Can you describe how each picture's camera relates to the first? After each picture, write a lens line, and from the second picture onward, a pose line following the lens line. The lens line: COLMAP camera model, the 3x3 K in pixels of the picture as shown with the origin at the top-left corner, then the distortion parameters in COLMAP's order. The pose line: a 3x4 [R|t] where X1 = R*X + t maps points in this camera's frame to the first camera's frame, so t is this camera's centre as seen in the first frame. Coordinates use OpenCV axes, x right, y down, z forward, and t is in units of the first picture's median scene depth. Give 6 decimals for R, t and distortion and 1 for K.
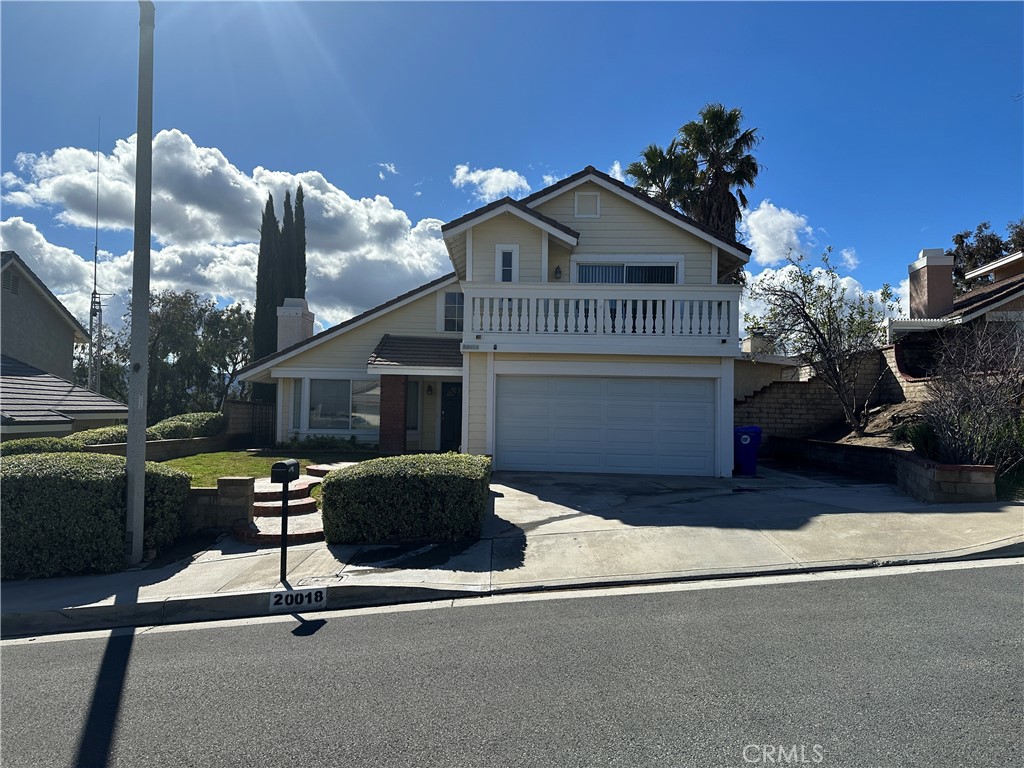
lens RADIAL K [[707.9, 0, 508.8], [0, 707.9, 389.9], [0, 0, 1]] dist [0.066917, -0.000692]
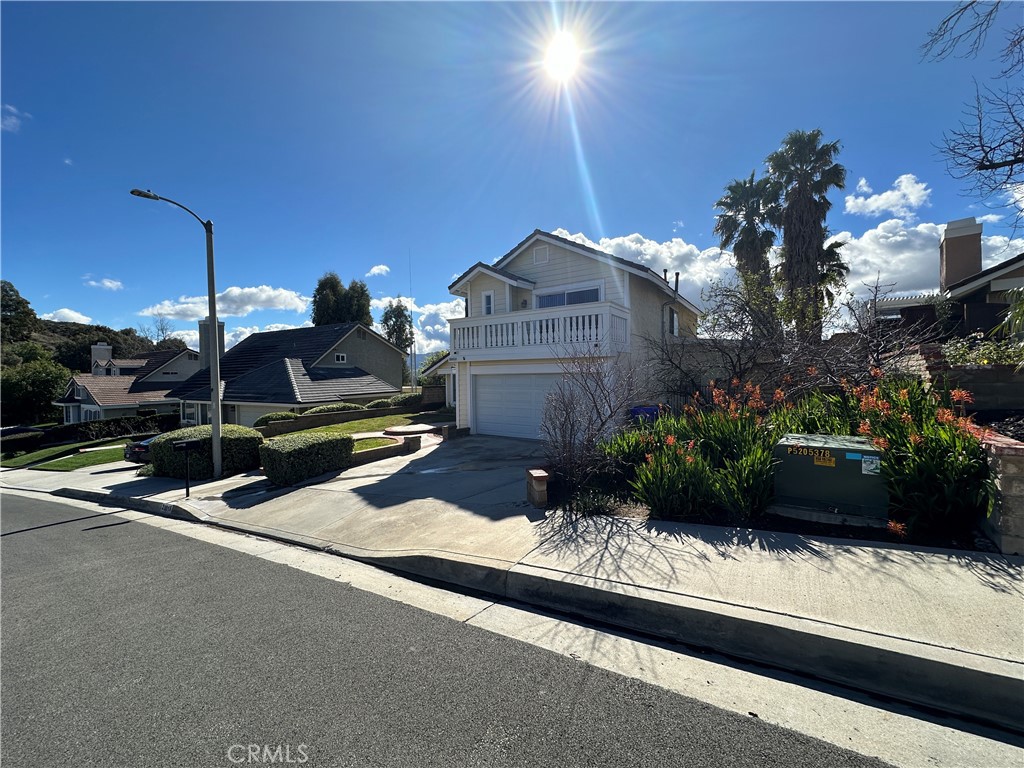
lens RADIAL K [[408.3, 0, 510.7], [0, 408.3, 380.1], [0, 0, 1]] dist [-0.002266, 0.000919]
pose [[0.831686, -0.021170, -0.554842, 0.435859], [0.046856, 0.998384, 0.032142, -0.026790], [0.553266, -0.052730, 0.831334, 0.209918]]
